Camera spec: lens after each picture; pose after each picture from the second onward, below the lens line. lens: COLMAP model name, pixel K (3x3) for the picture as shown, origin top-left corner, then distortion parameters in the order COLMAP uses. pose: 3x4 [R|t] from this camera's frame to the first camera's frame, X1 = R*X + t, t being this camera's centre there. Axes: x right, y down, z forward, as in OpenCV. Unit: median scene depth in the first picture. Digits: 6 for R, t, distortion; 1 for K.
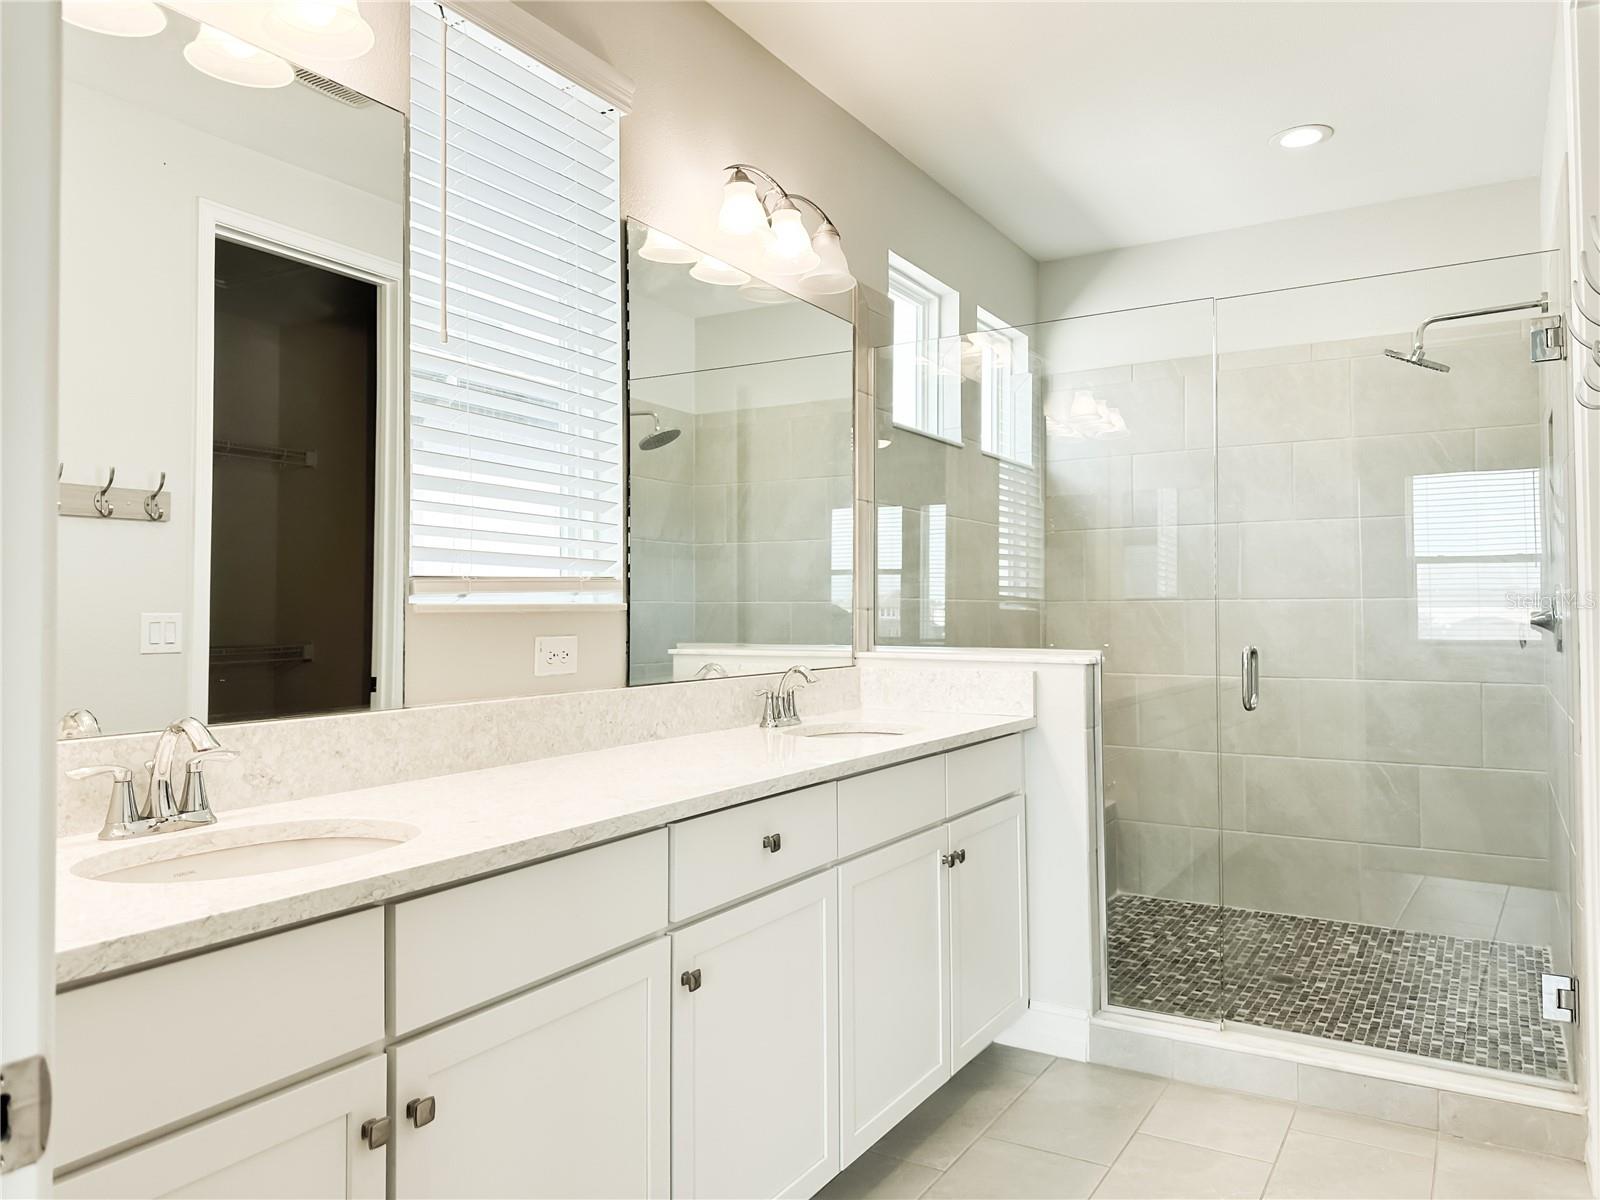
lens RADIAL K [[1107.9, 0, 800.3], [0, 1107.9, 588.0], [0, 0, 1]] dist [0.004751, -0.007206]
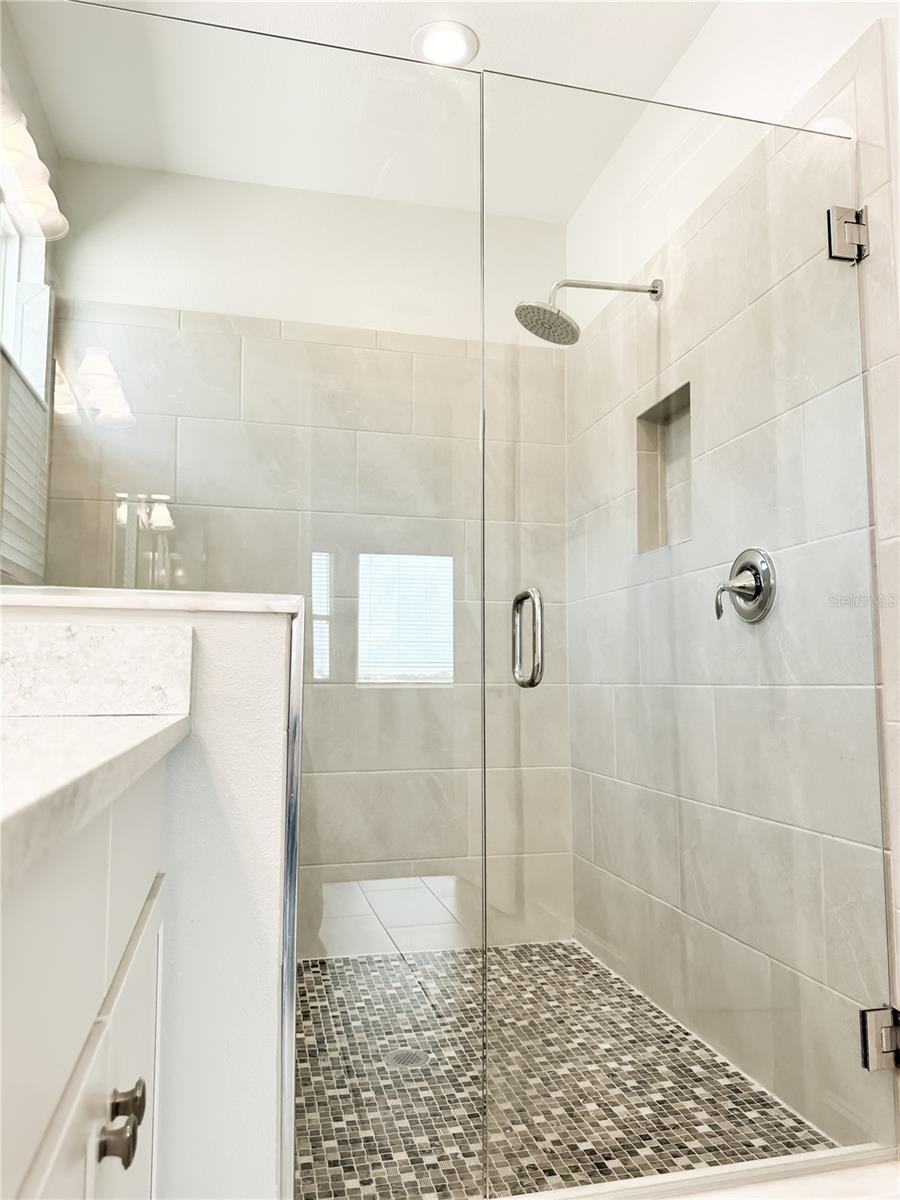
lens RADIAL K [[847.6, 0, 446.0], [0, 847.6, 601.8], [0, 0, 1]] dist [0.041823, -0.039150]
pose [[0.711111, 0.071639, 0.699420, 0.013678], [-0.020398, 0.996479, -0.081326, 0.084950], [-0.702783, 0.043565, 0.710069, 0.555423]]
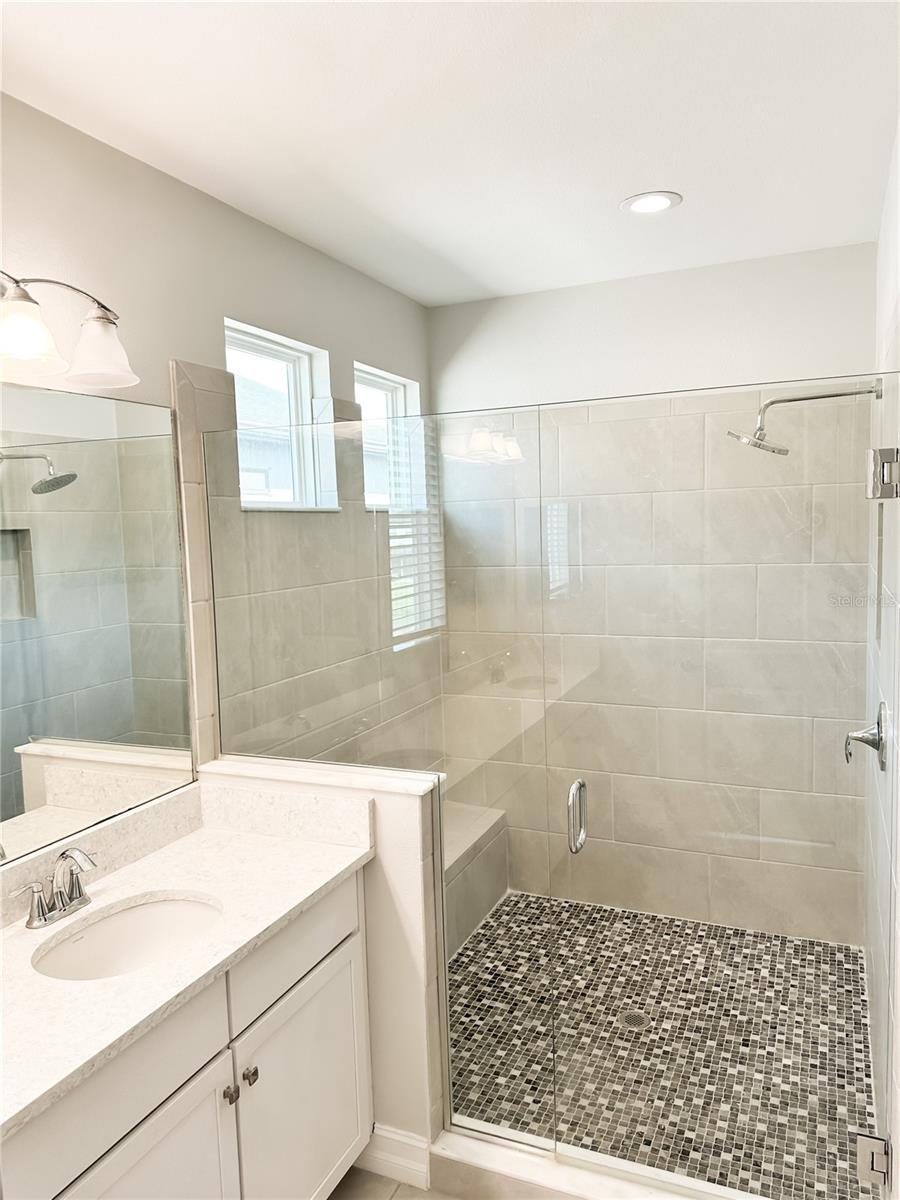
lens RADIAL K [[841.0, 0, 453.6], [0, 841.0, 599.1], [0, 0, 1]] dist [0.007079, -0.008775]
pose [[0.990130, -0.040828, 0.134077, 0.172703], [0.025668, 0.993274, 0.112910, -0.153683], [-0.137785, -0.108354, 0.984518, 0.269312]]
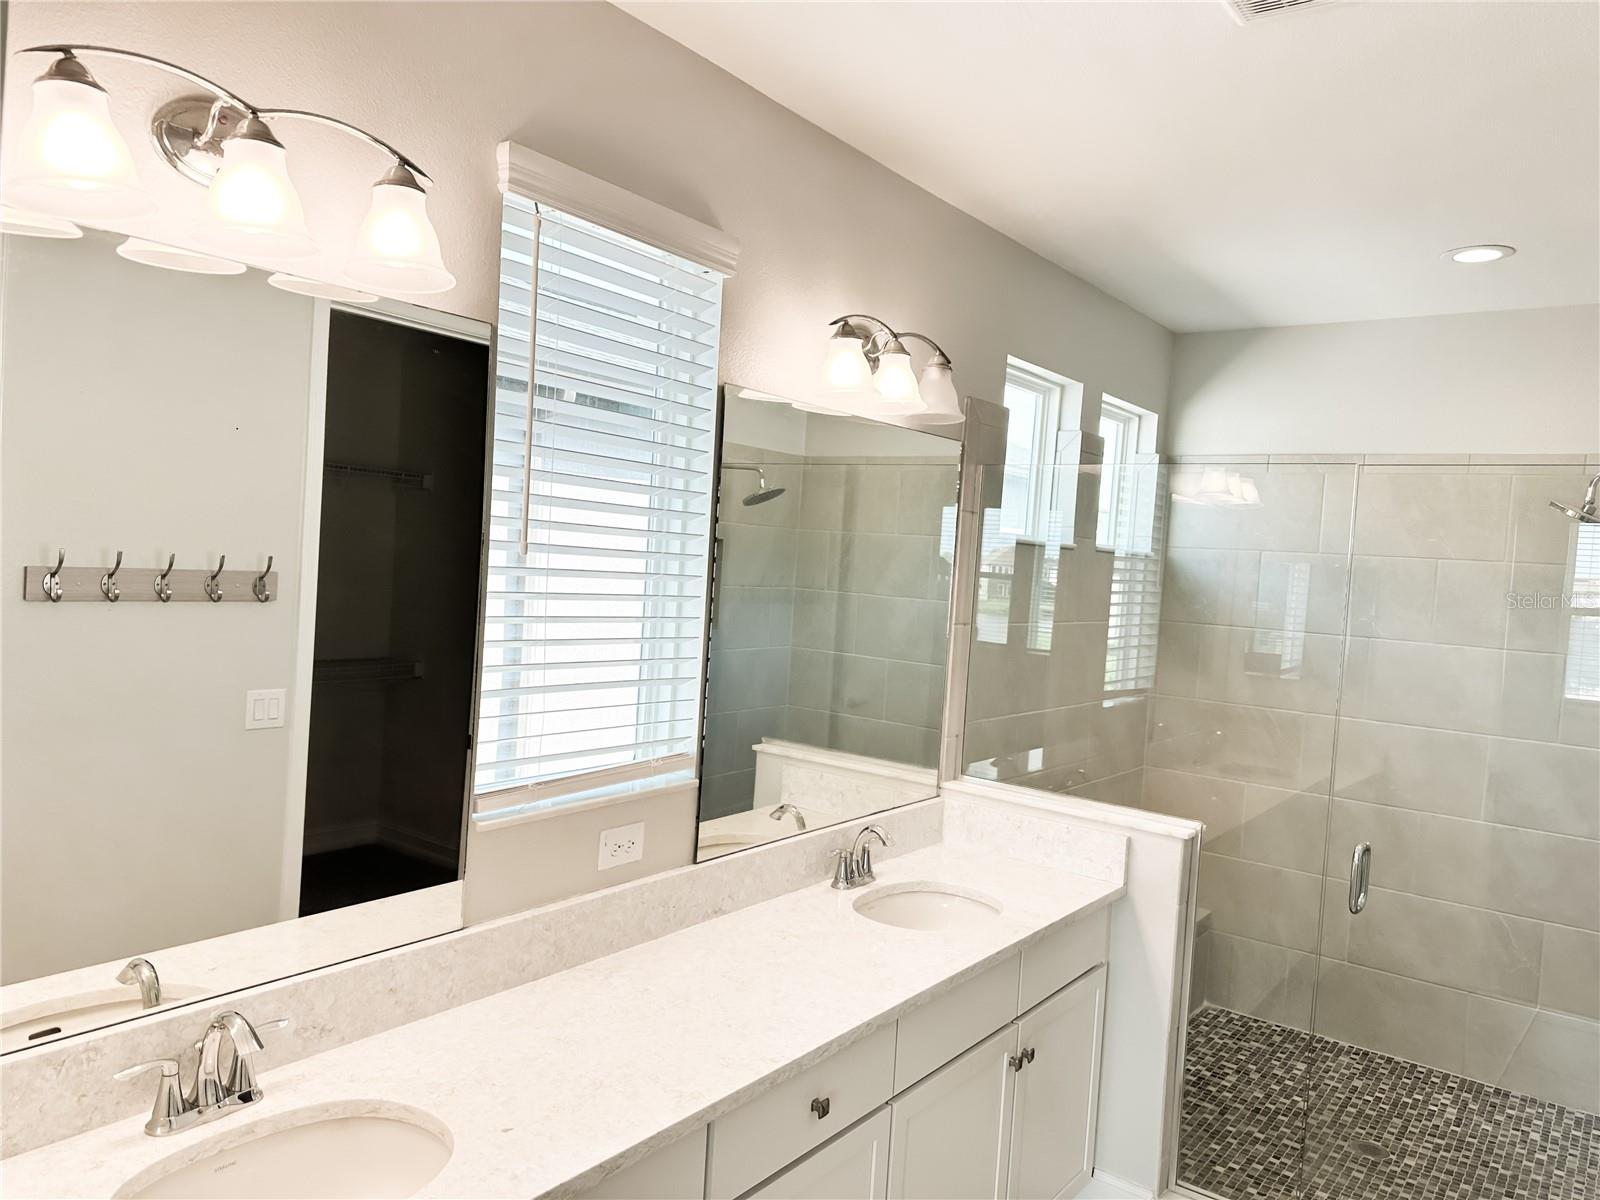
lens RADIAL K [[1113.8, 0, 797.1], [0, 1113.8, 590.6], [0, 0, 1]] dist [-0.015644, 0.000115]
pose [[0.992403, 0.069264, -0.101679, 0.011860], [-0.064199, 0.996567, 0.052274, -0.145513], [0.104950, -0.045350, 0.993443, 0.030438]]
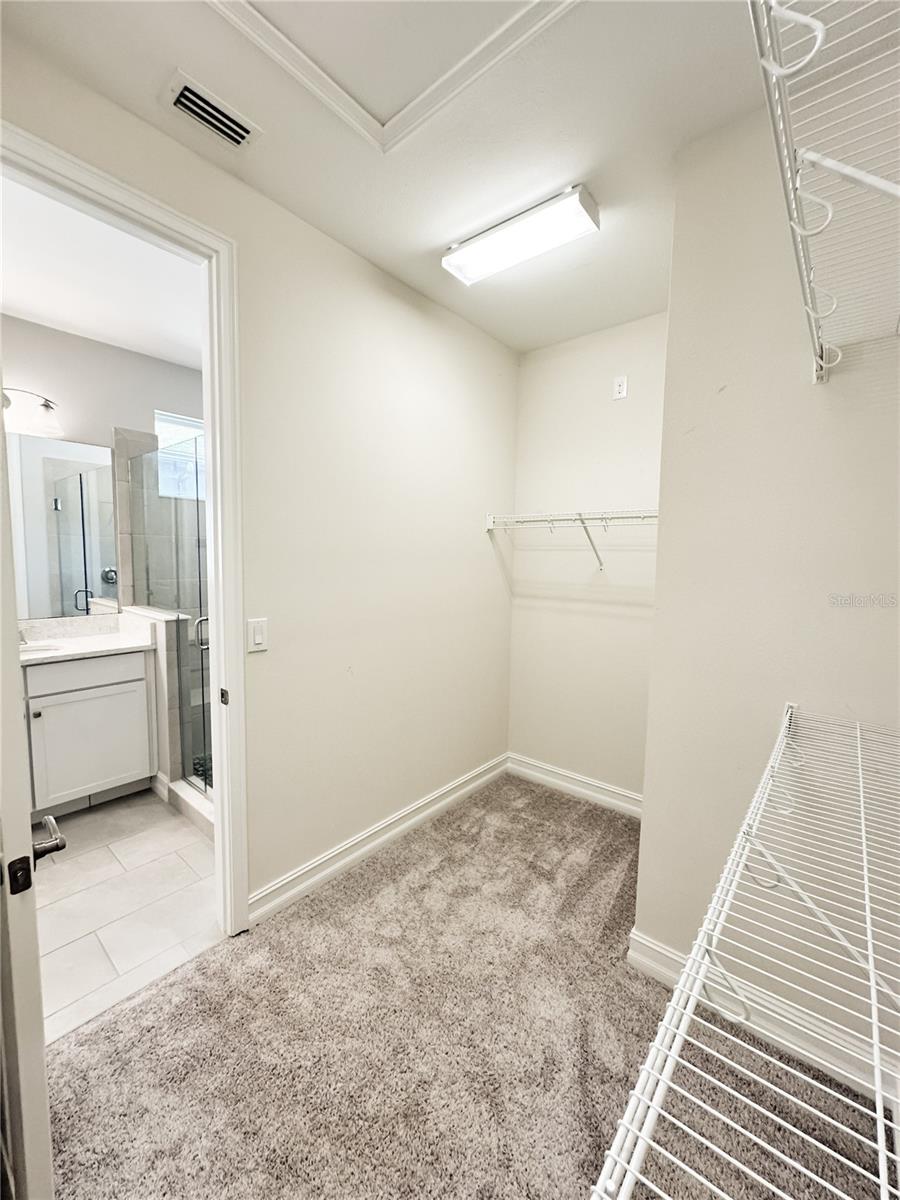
lens RADIAL K [[475.5, 0, 448.3], [0, 475.5, 596.2], [0, 0, 1]] dist [-0.002491, 0.000193]
pose [[0.988552, 0.030592, -0.147743, 0.800790], [-0.014598, 0.994027, 0.108151, -0.066633], [0.150170, -0.104756, 0.983095, 0.184021]]
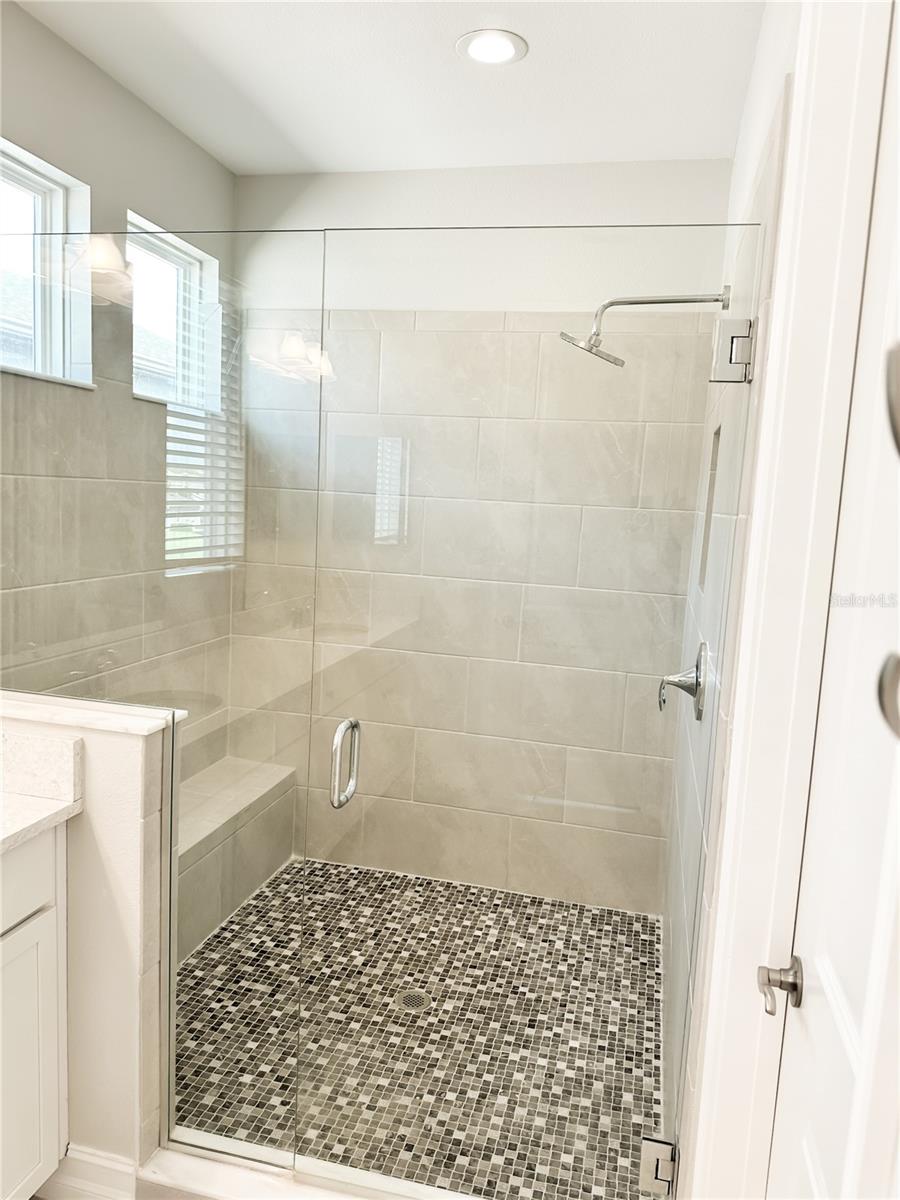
lens RADIAL K [[844.7, 0, 448.8], [0, 844.7, 595.4], [0, 0, 1]] dist [0.042718, -0.046570]
pose [[0.949370, 0.015916, 0.313756, 0.235577], [-0.062801, 0.988172, 0.139898, -0.096508], [-0.307818, -0.152519, 0.939141, 0.367059]]
